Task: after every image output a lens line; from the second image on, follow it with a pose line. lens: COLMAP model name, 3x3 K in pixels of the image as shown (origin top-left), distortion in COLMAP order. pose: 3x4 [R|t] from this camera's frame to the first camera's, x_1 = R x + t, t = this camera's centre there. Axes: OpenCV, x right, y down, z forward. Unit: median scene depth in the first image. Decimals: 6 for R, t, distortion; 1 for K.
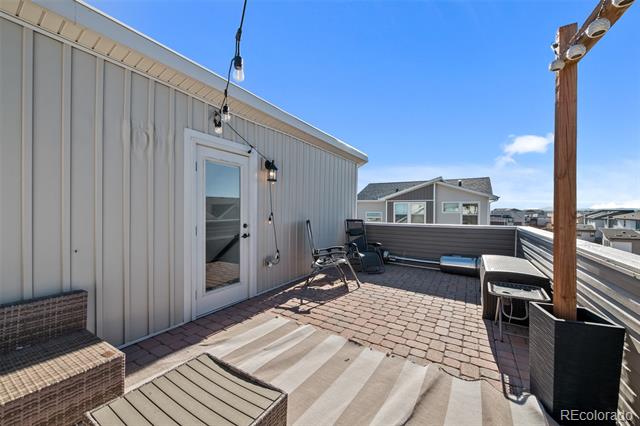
lens RADIAL K [[253.9, 0, 320.1], [0, 253.9, 211.1], [0, 0, 1]] dist [-0.001773, -0.000481]
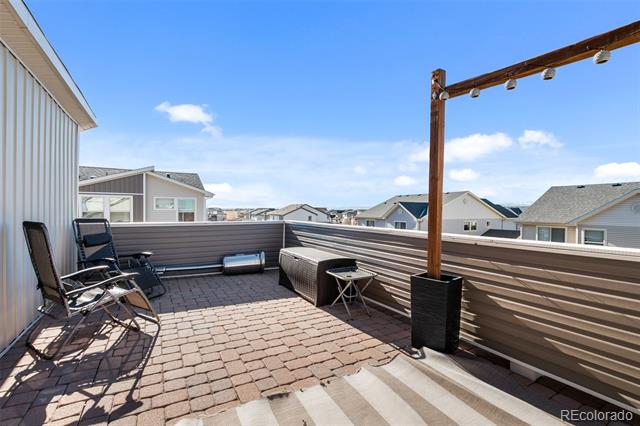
lens RADIAL K [[276.3, 0, 320.5], [0, 276.3, 210.7], [0, 0, 1]] dist [0.000902, -0.000405]
pose [[0.474590, 0.000000, 0.880207, -0.249937], [-0.007977, 0.999959, 0.004301, 0.009964], [-0.880171, -0.009063, 0.474571, 0.301440]]
